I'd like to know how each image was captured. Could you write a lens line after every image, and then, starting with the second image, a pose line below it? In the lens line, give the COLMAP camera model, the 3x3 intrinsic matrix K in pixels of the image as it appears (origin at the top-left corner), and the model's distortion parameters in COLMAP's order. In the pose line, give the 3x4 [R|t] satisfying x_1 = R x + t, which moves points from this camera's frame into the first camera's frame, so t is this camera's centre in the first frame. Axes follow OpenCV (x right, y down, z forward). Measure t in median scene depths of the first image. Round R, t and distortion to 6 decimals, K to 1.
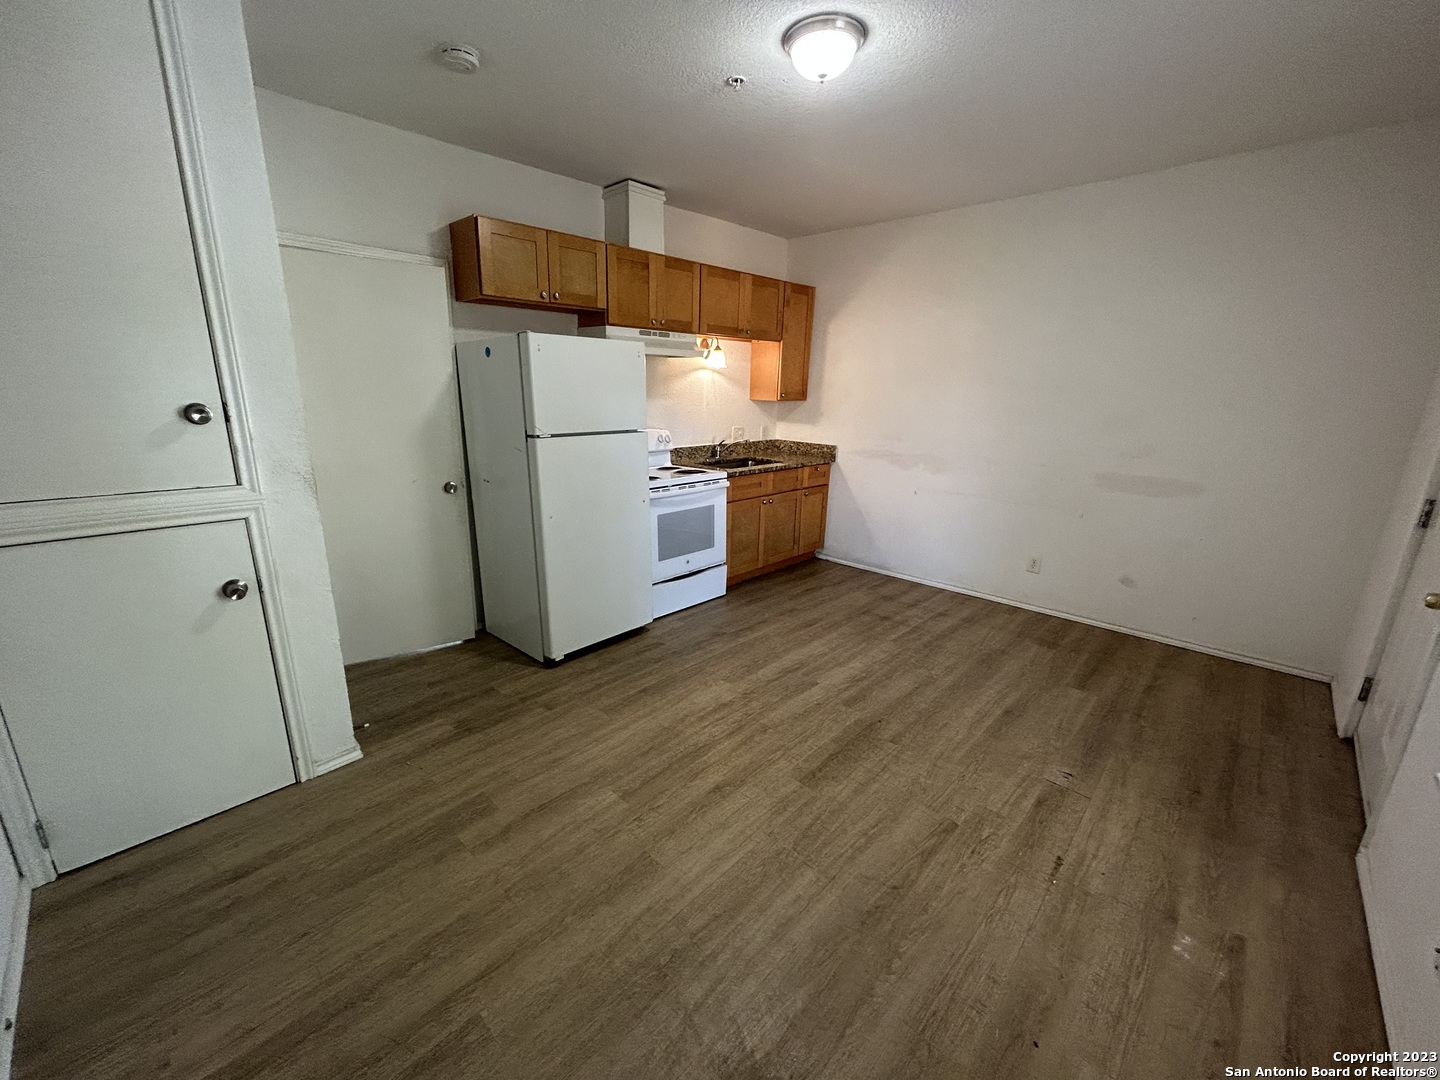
lens RADIAL K [[579.0, 0, 719.1], [0, 579.0, 539.5], [0, 0, 1]] dist [-0.001406, -0.001400]
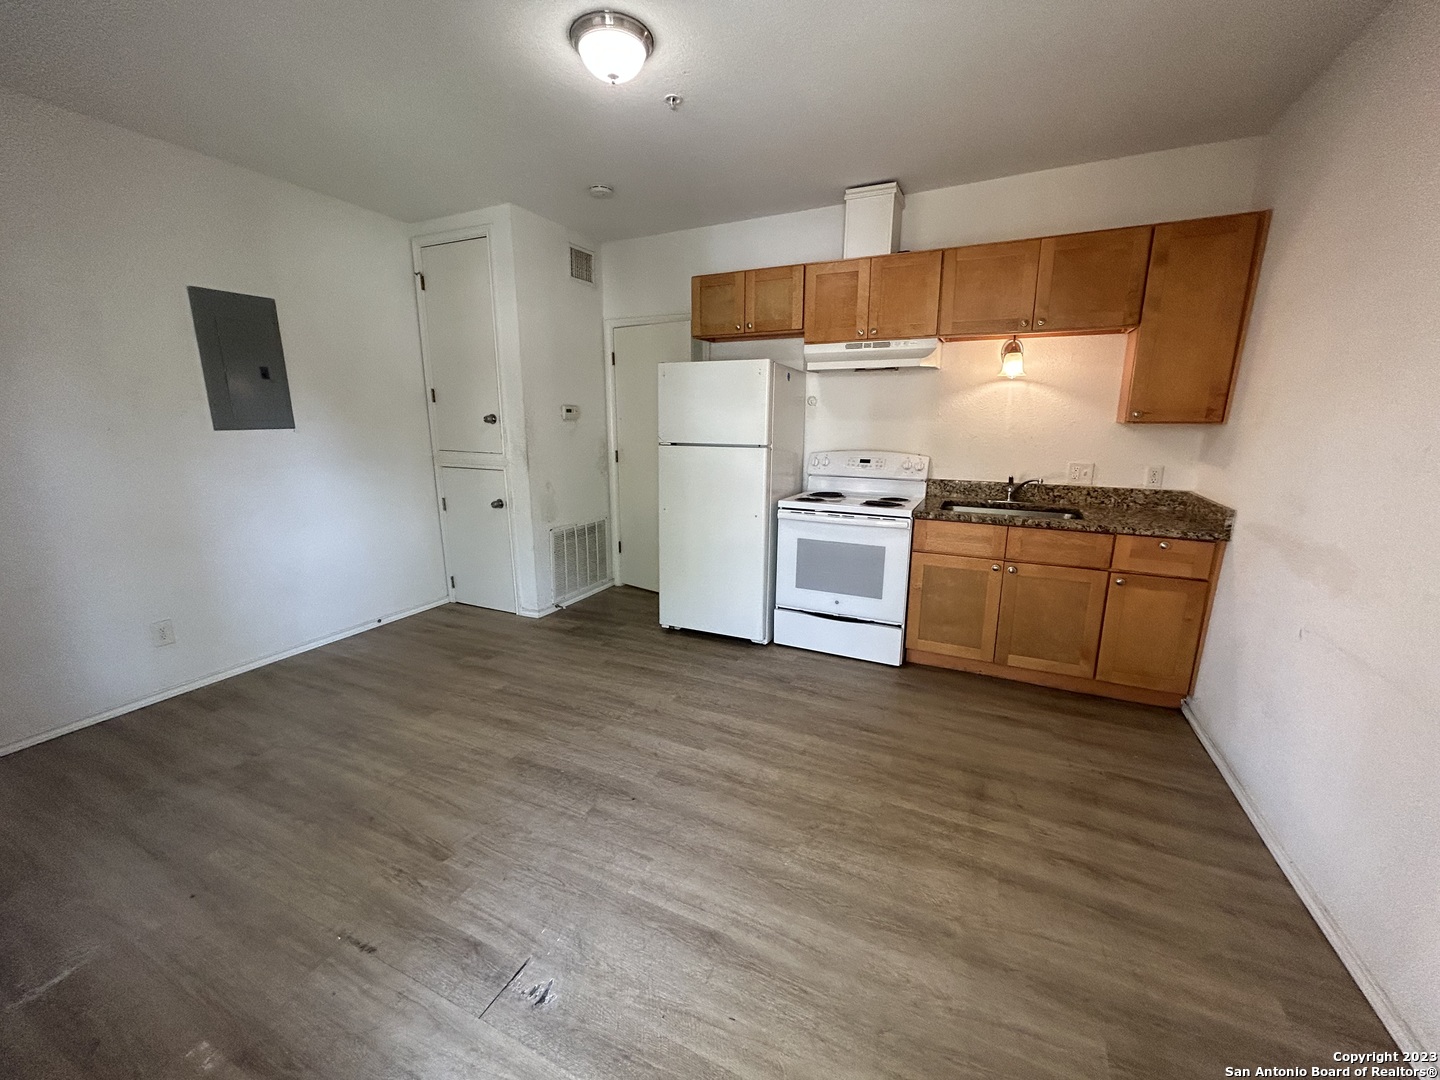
lens RADIAL K [[579.0, 0, 718.4], [0, 579.0, 539.4], [0, 0, 1]] dist [-0.001406, -0.001400]
pose [[0.309878, 0.184369, -0.932729, 0.755514], [-0.242091, 0.963985, 0.110118, -0.116035], [0.919439, 0.191682, 0.343352, 0.573816]]
